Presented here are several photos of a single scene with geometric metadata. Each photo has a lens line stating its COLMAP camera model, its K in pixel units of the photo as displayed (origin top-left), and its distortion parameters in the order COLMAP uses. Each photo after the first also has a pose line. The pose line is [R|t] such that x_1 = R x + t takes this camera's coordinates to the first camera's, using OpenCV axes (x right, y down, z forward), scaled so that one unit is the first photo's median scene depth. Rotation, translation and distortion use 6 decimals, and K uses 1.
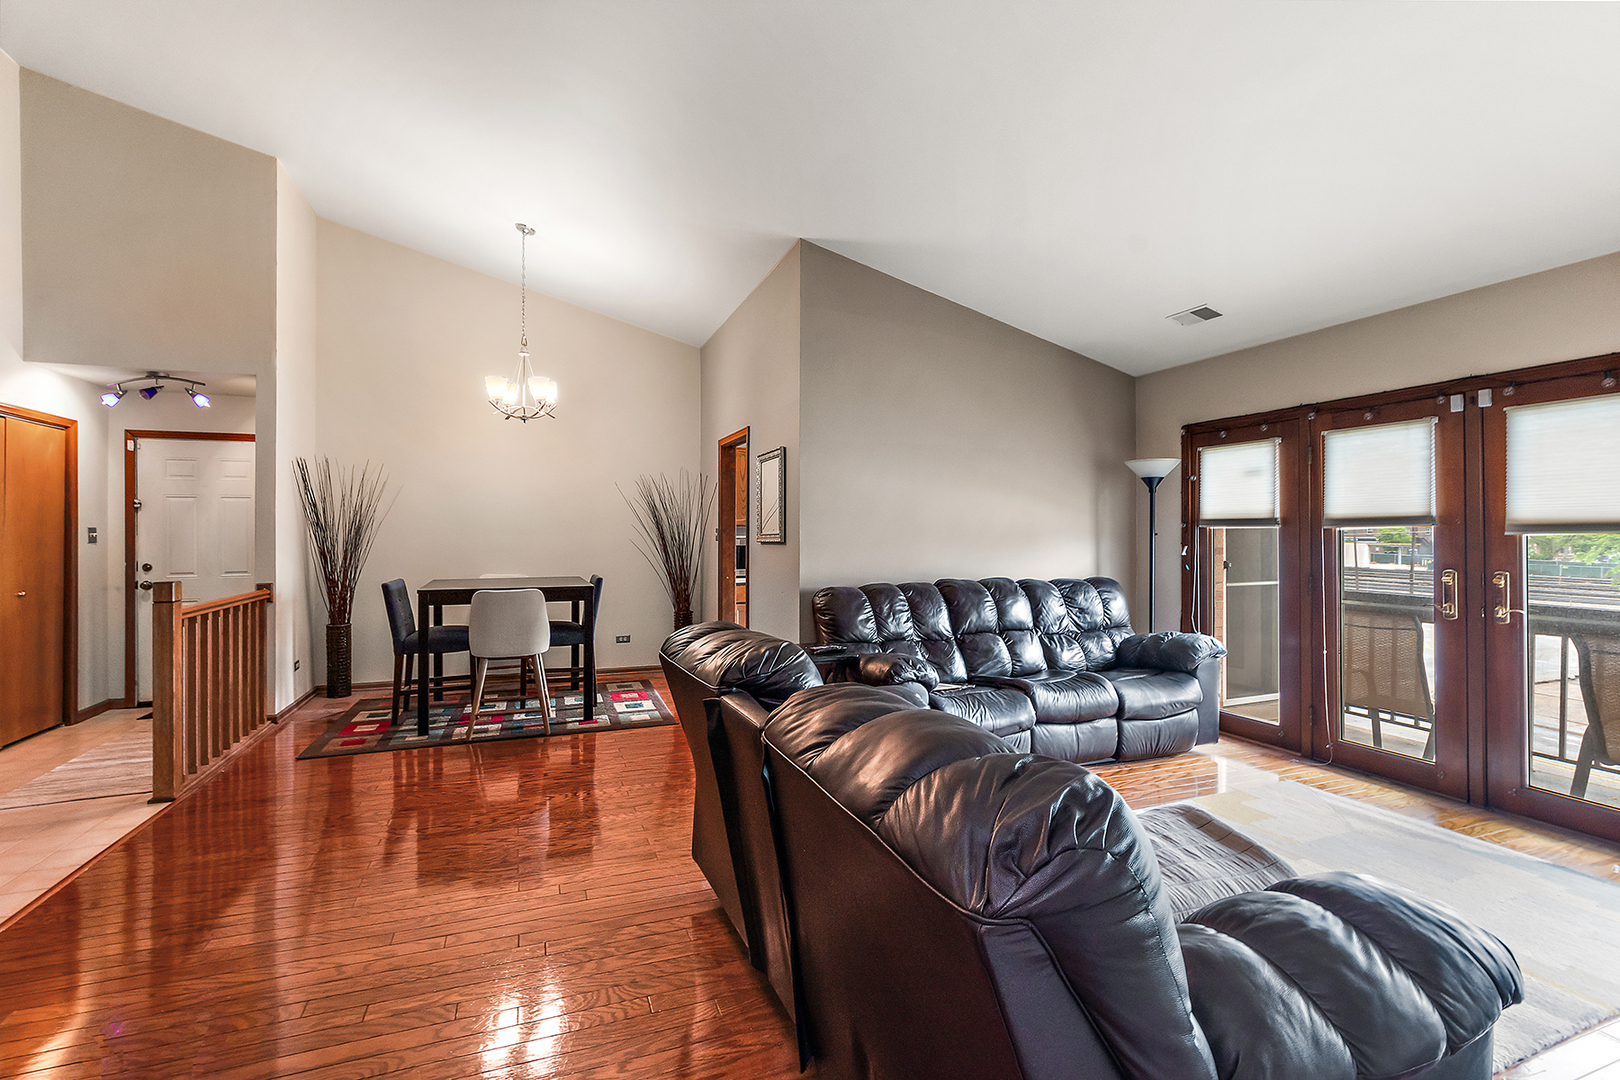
lens RADIAL K [[728.4, 0, 800.4], [0, 728.4, 535.6], [0, 0, 1]] dist [-0.002342, 0.001258]
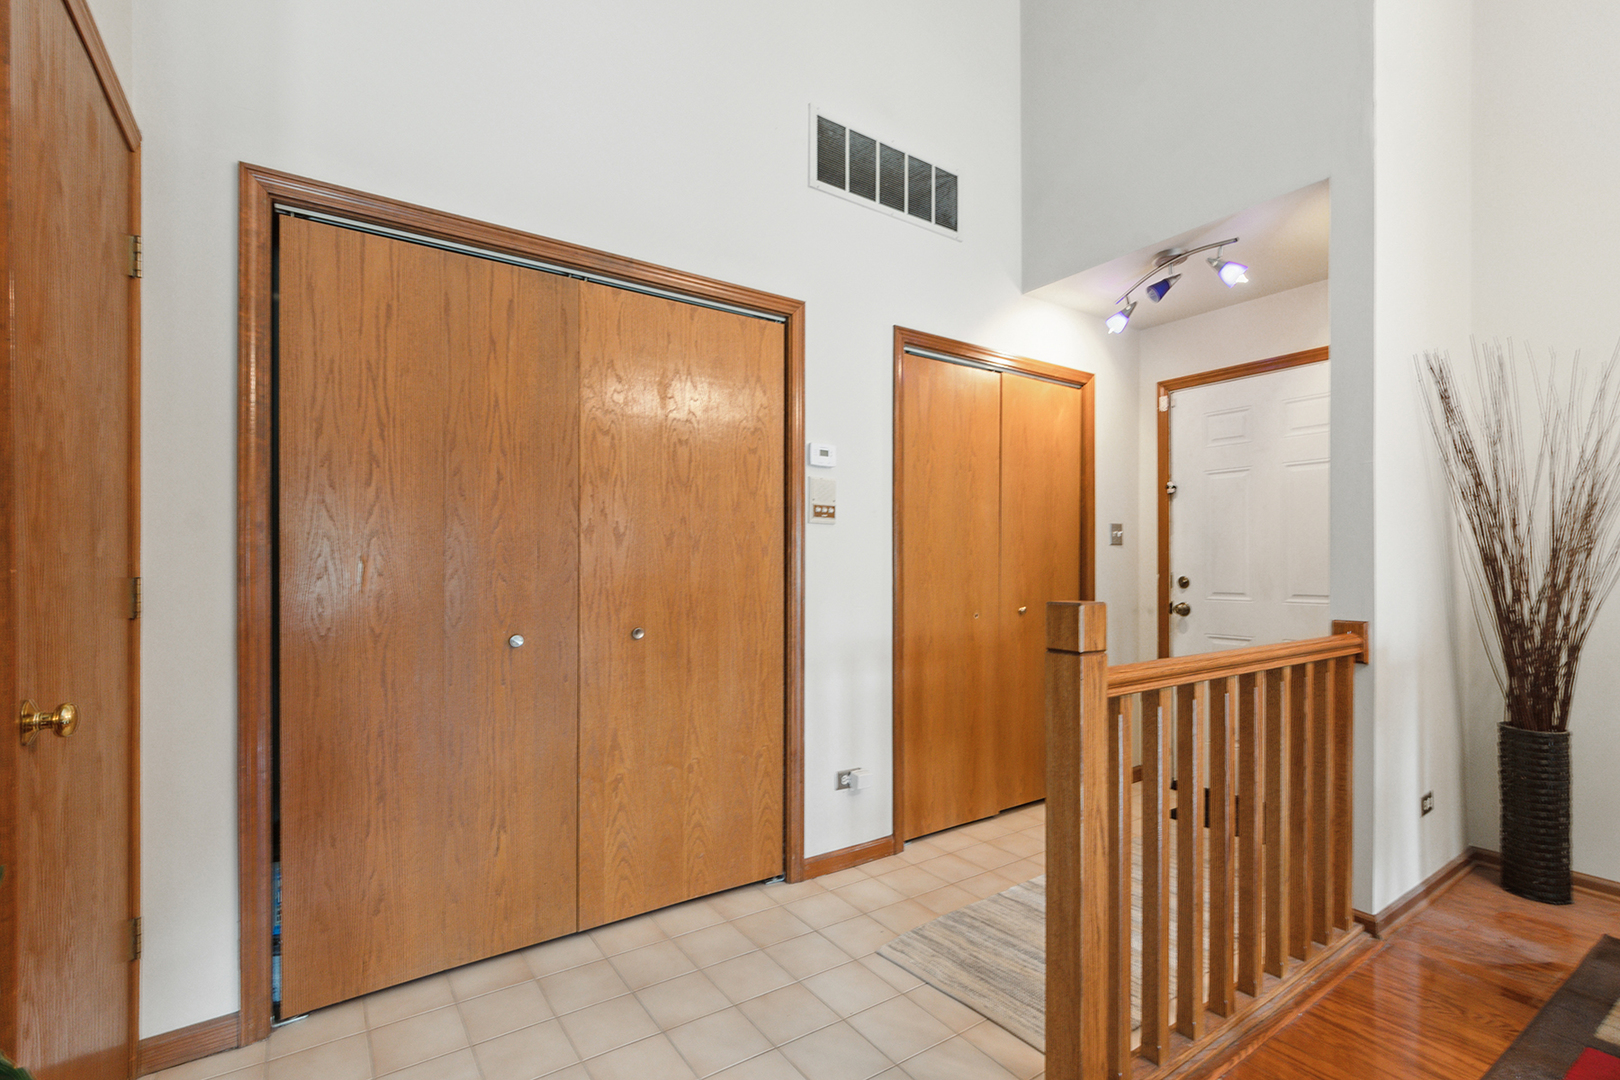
lens RADIAL K [[728.4, 0, 788.3], [0, 728.4, 562.1], [0, 0, 1]] dist [-0.002342, 0.001258]
pose [[0.236536, 0.000082, -0.971623, -0.367161], [-0.000973, 1.000000, -0.000153, 0.028438], [0.971622, 0.000982, 0.236536, 0.537741]]
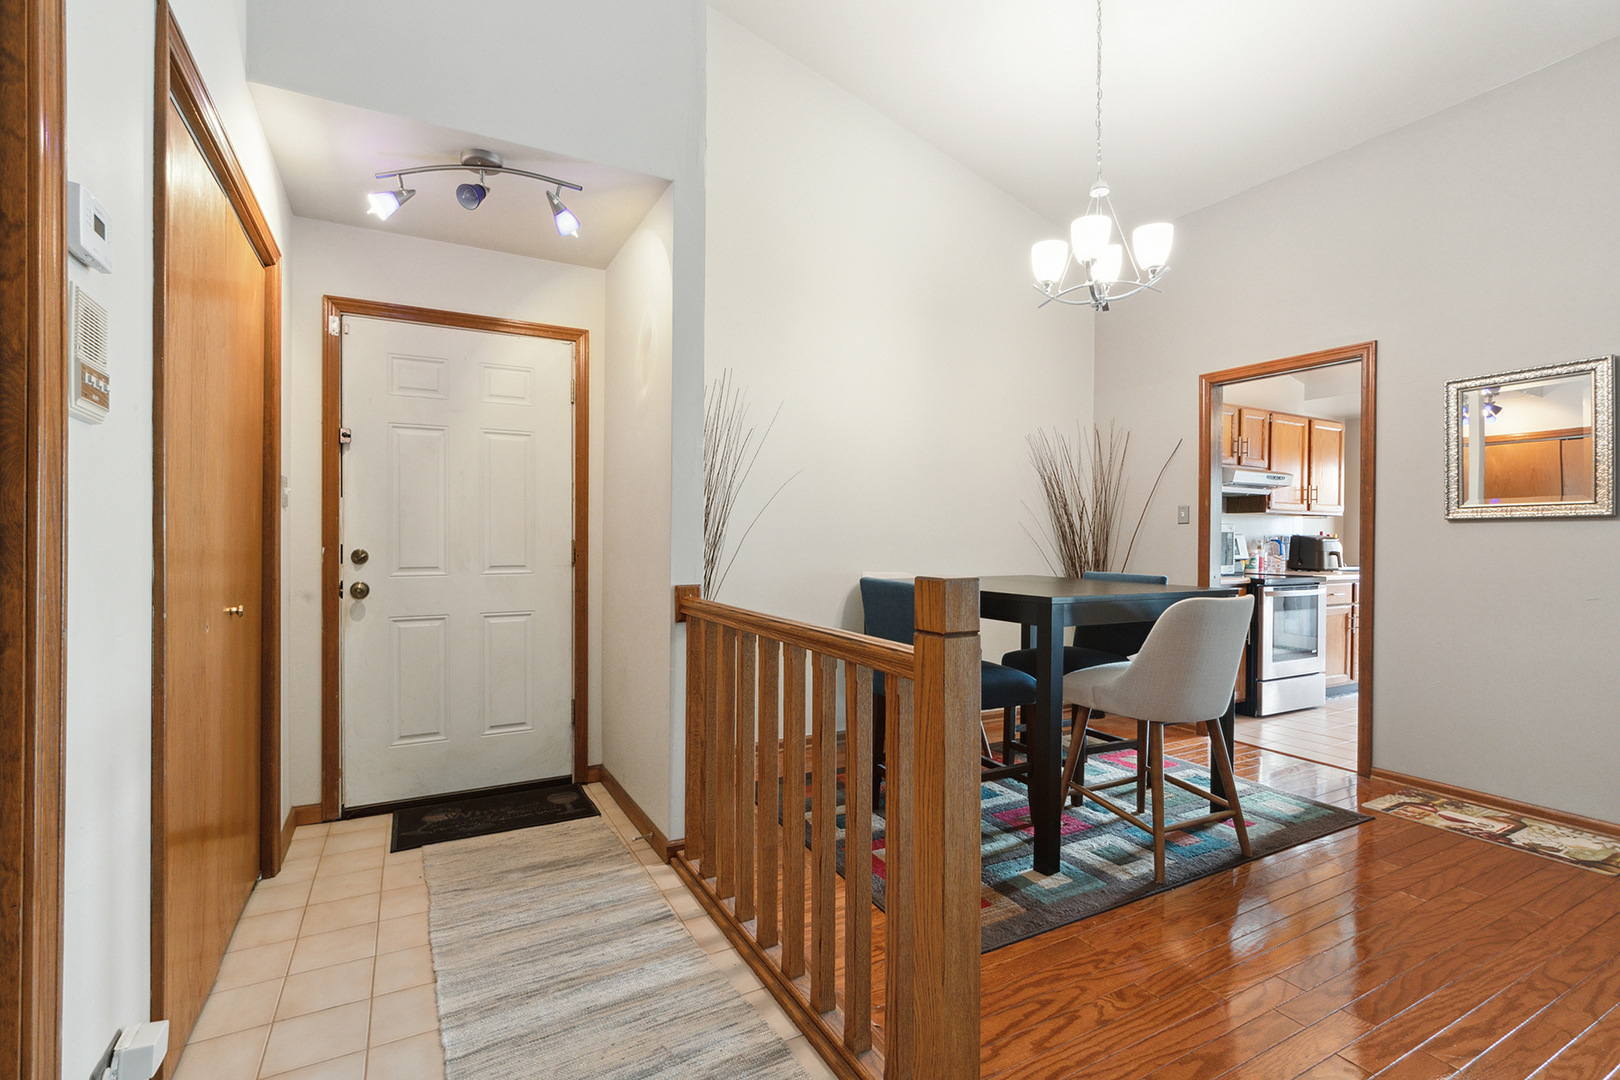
lens RADIAL K [[728.4, 0, 805.2], [0, 728.4, 541.2], [0, 0, 1]] dist [-0.002342, 0.001258]
pose [[0.989893, 0.006021, 0.141691, -0.714833], [-0.006813, 0.999964, 0.005106, 0.030223], [-0.141655, -0.006019, 0.989898, 0.466577]]
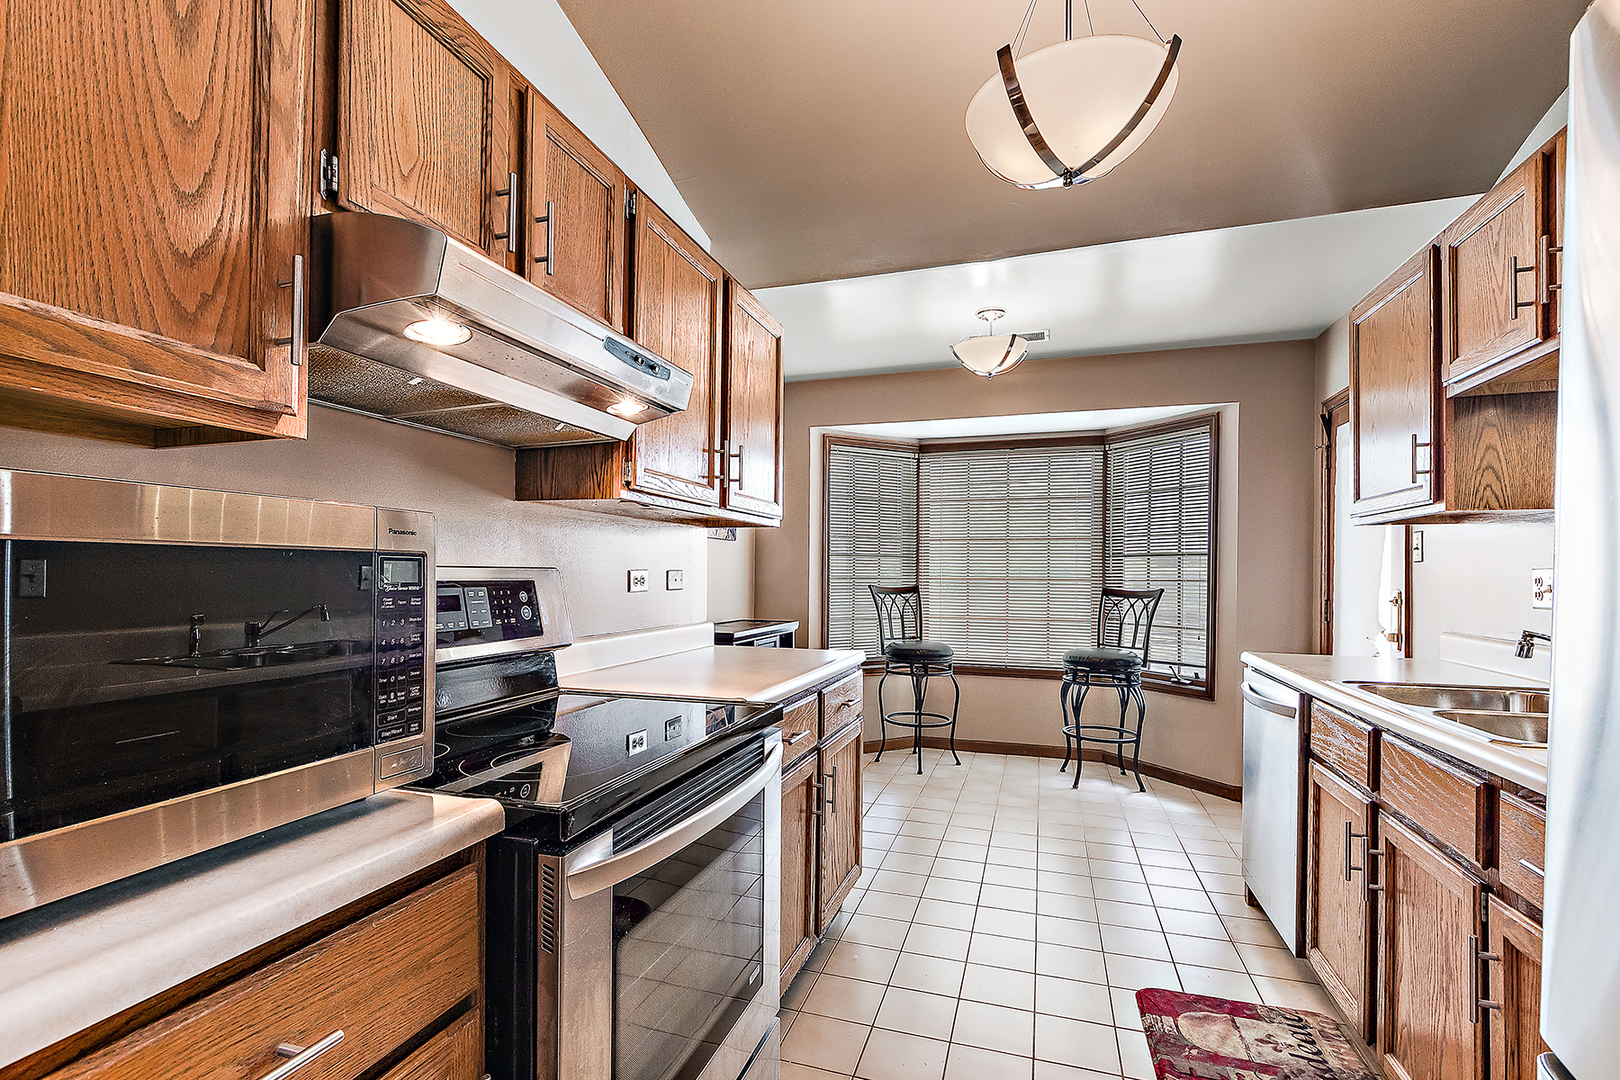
lens RADIAL K [[728.4, 0, 799.9], [0, 728.4, 571.4], [0, 0, 1]] dist [-0.002342, 0.001258]
pose [[0.609704, 0.010556, 0.792559, -0.096360], [-0.008575, 0.999941, -0.006722, 0.024382], [-0.792583, -0.002698, 0.609758, 1.174861]]
